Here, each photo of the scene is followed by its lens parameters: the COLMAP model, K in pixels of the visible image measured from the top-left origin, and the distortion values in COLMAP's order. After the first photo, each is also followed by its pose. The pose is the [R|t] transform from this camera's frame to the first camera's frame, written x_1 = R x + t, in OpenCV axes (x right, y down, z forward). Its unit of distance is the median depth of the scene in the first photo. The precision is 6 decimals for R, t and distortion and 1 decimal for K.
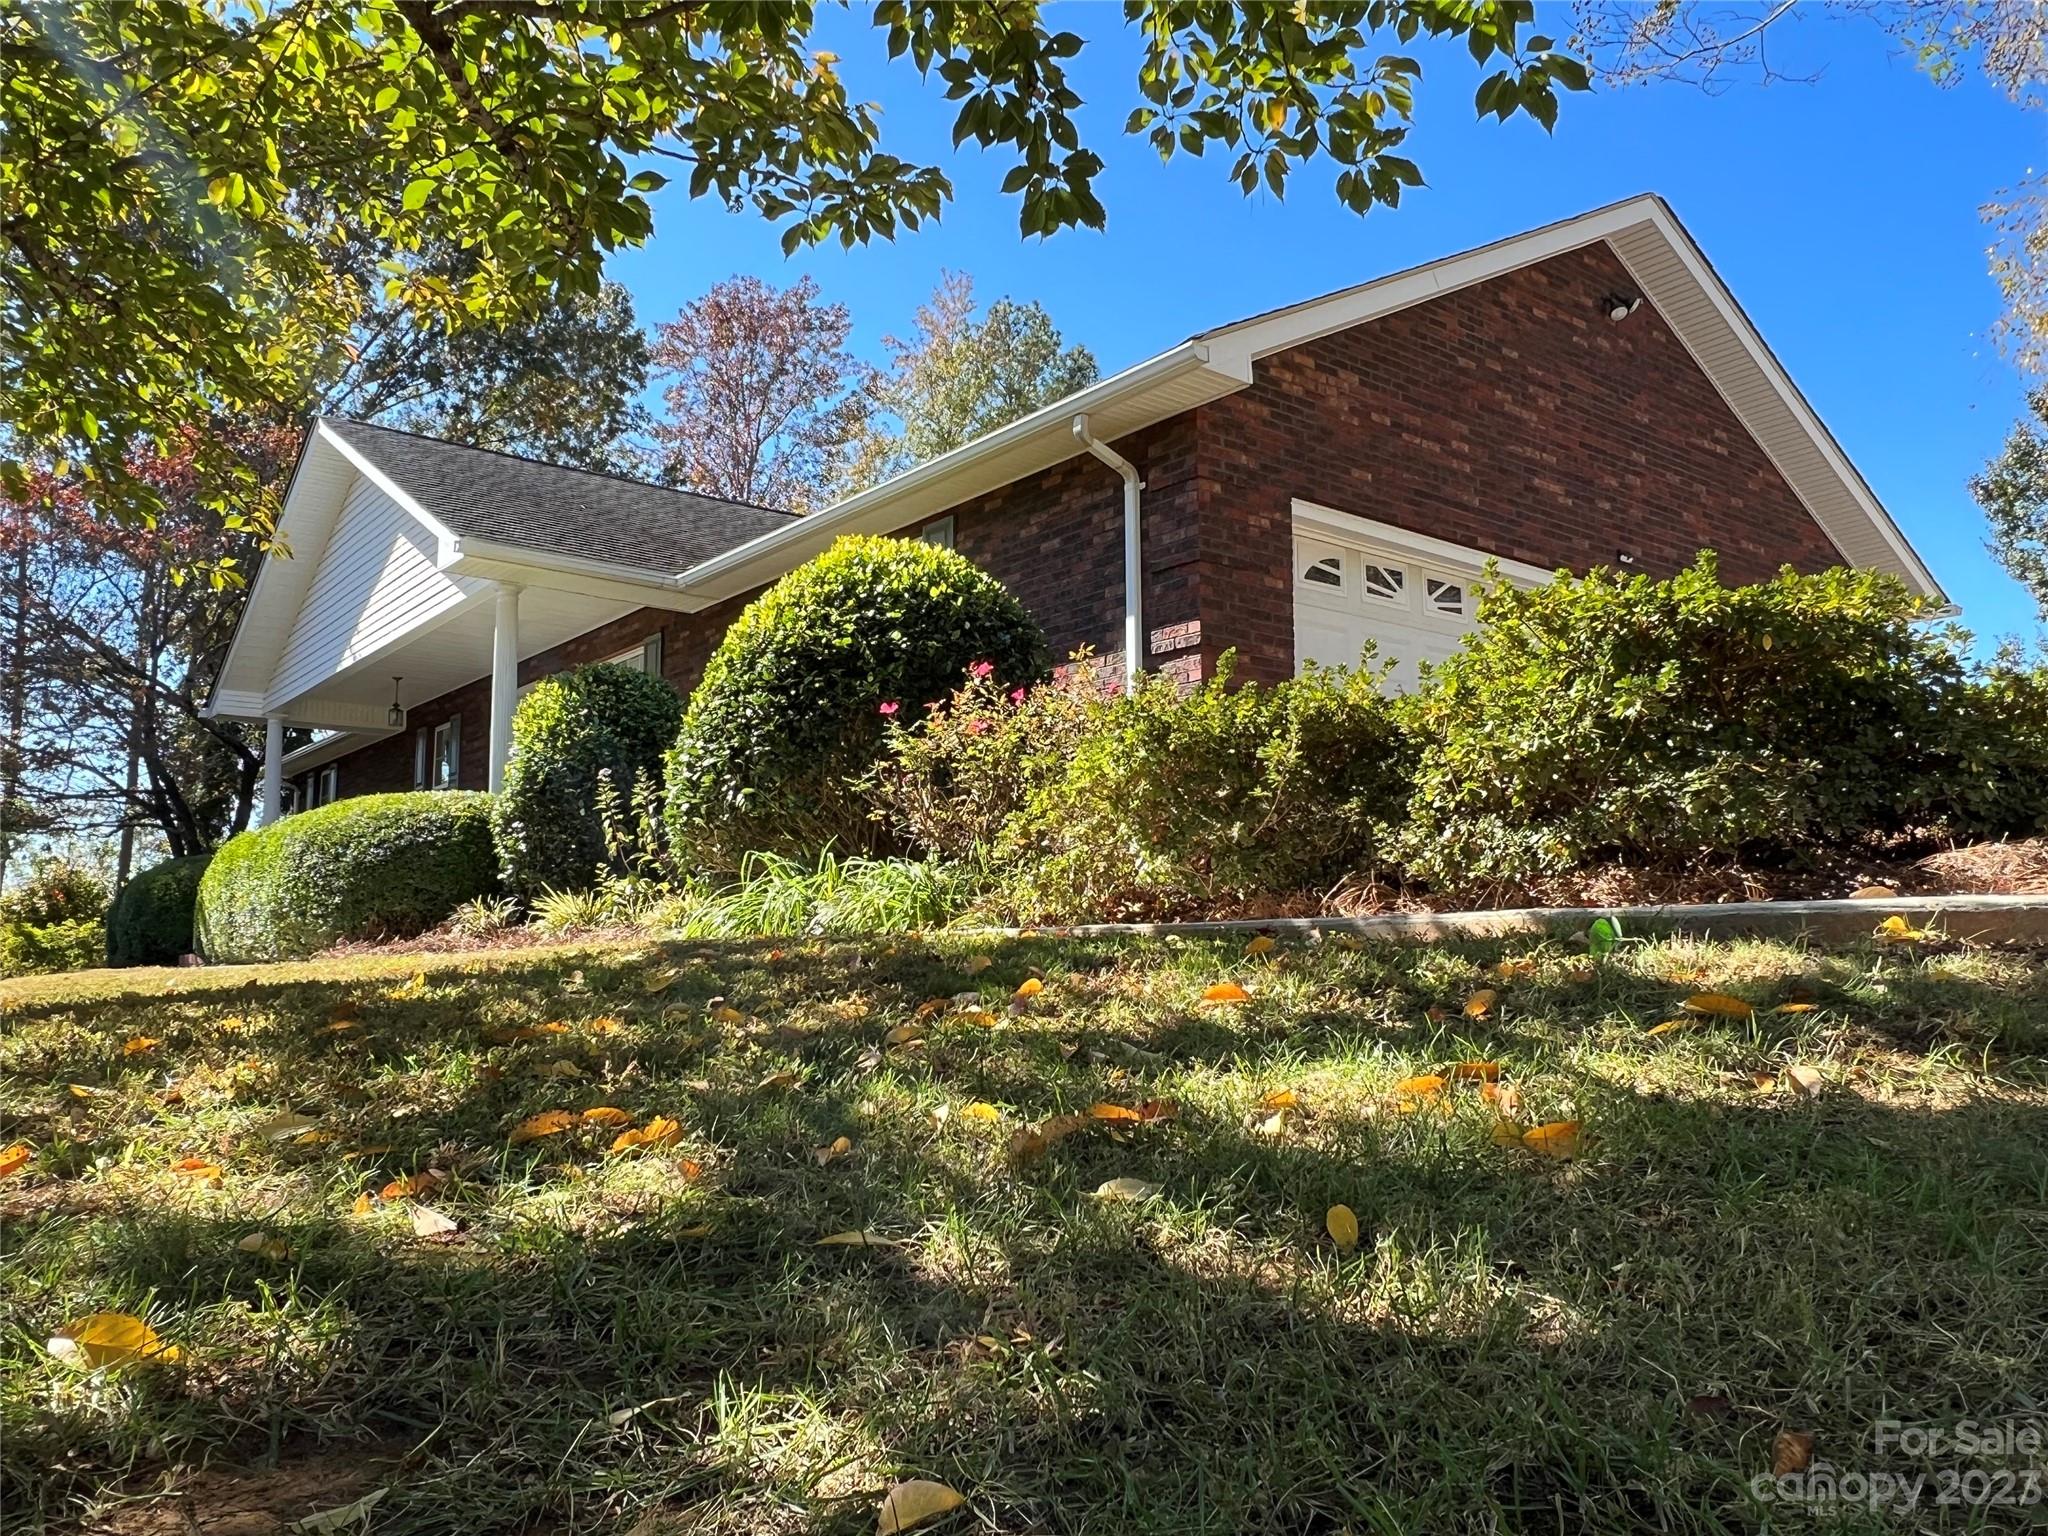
lens RADIAL K [[1489.9, 0, 1030.8], [0, 1489.9, 781.4], [0, 0, 1]] dist [-0.015175, -0.001873]
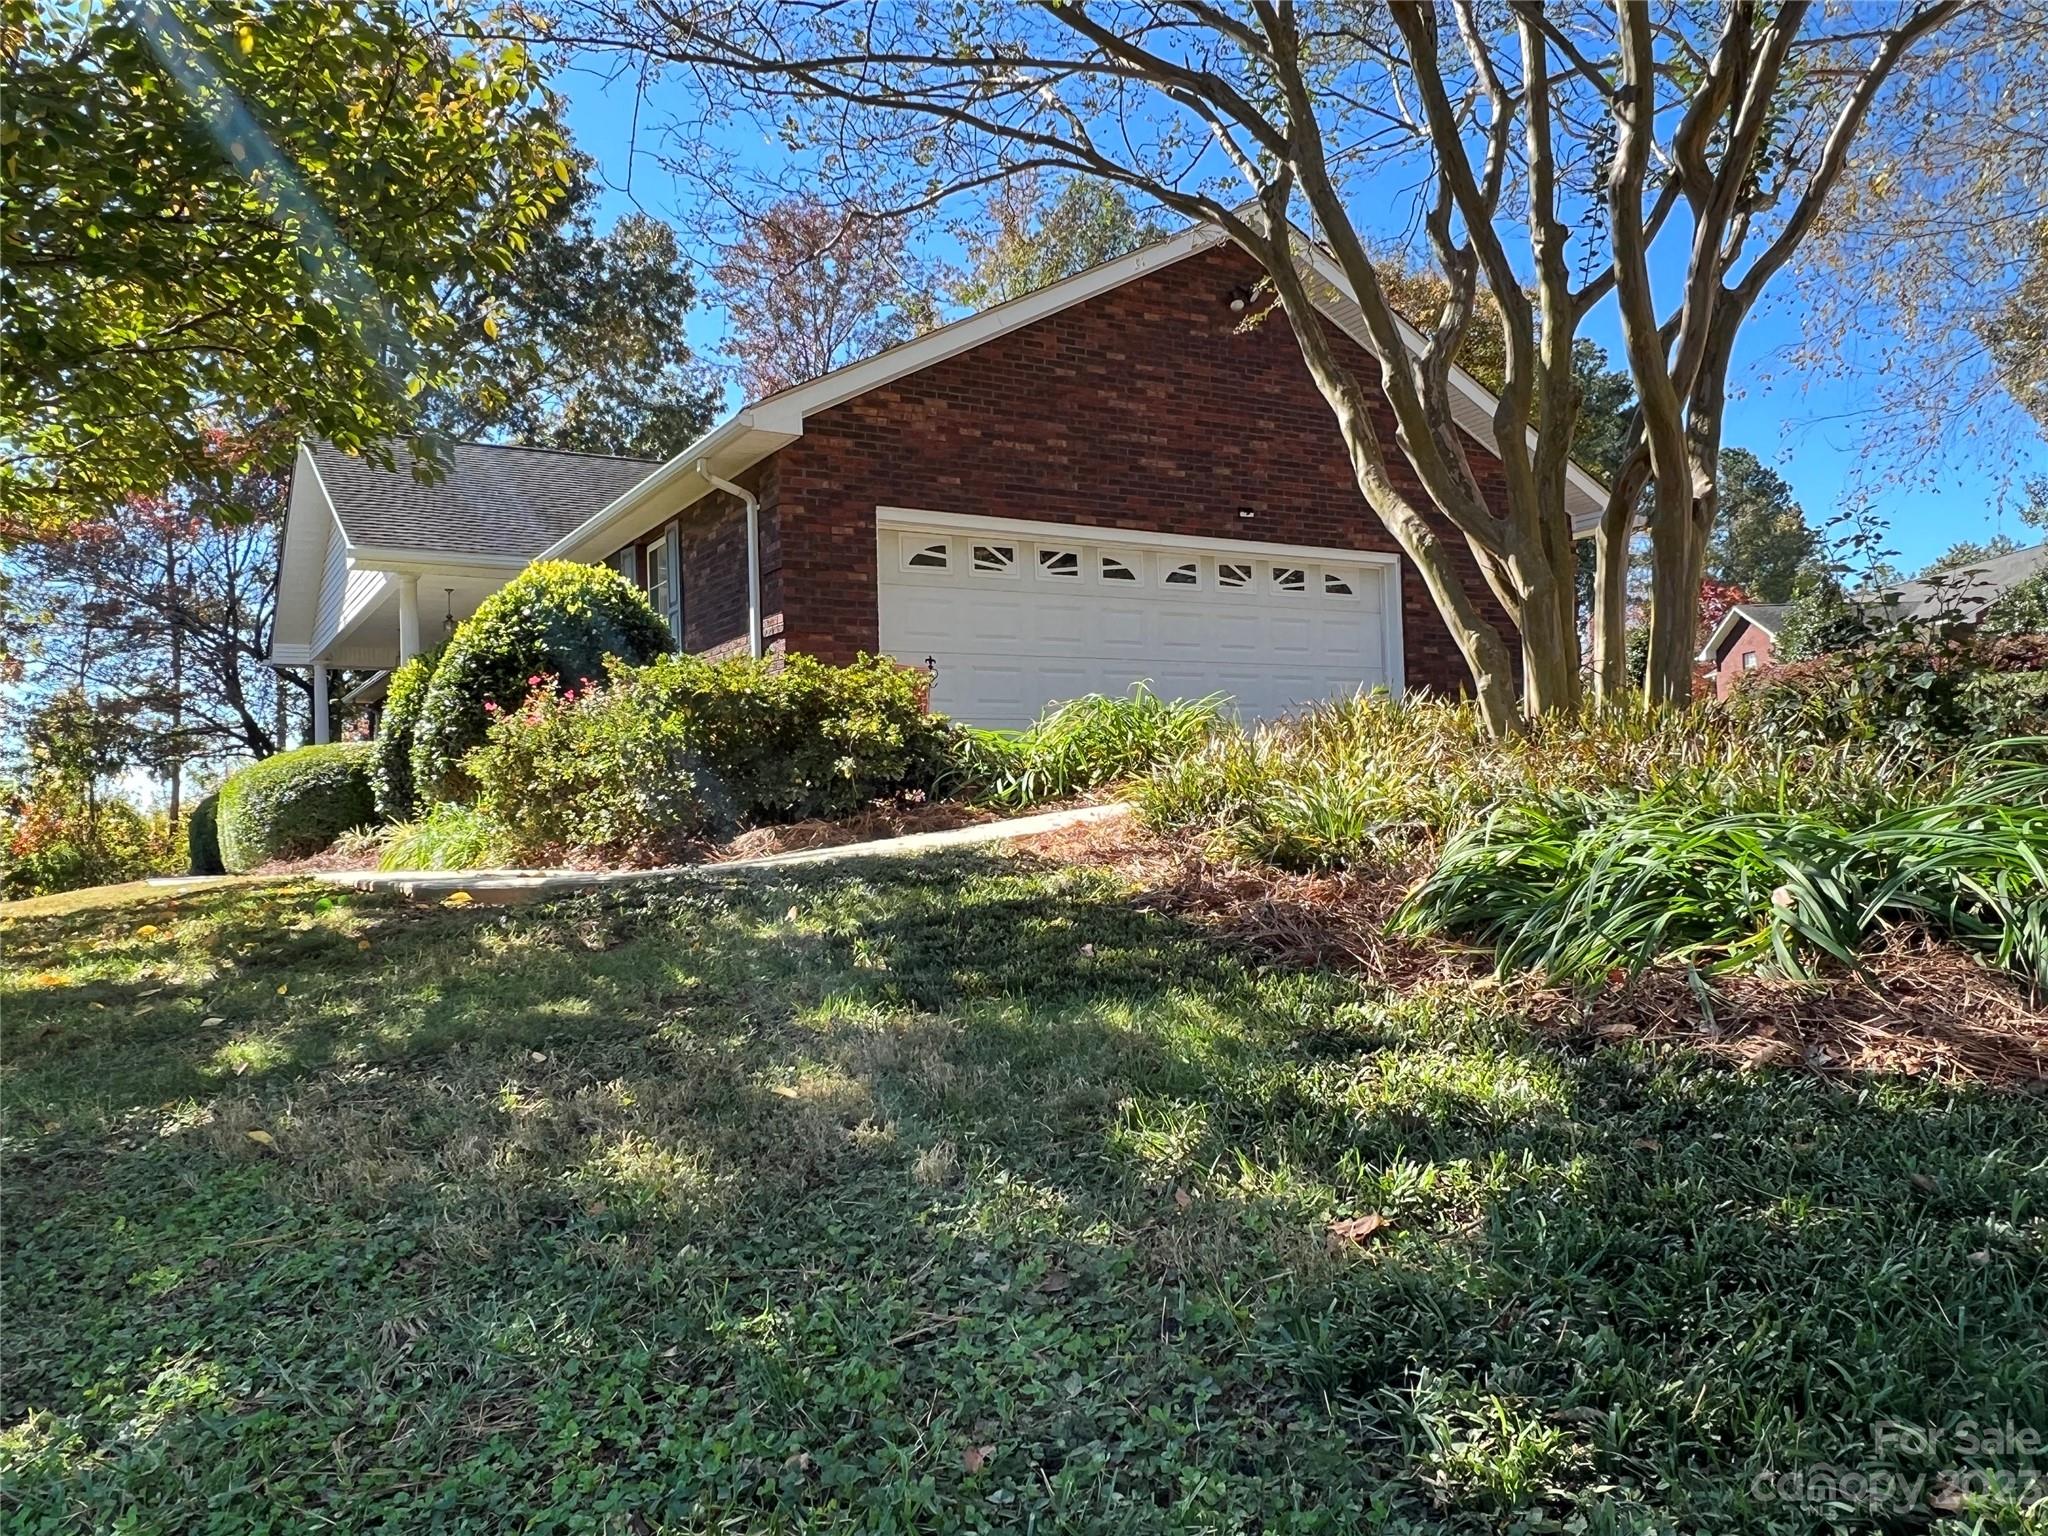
lens RADIAL K [[1489.9, 0, 1016.0], [0, 1489.9, 761.0], [0, 0, 1]] dist [-0.015175, -0.001873]
pose [[0.990721, -0.035682, -0.131141, 0.428514], [0.045700, 0.996196, 0.074189, -0.057108], [0.127995, -0.079494, 0.988584, -0.268827]]
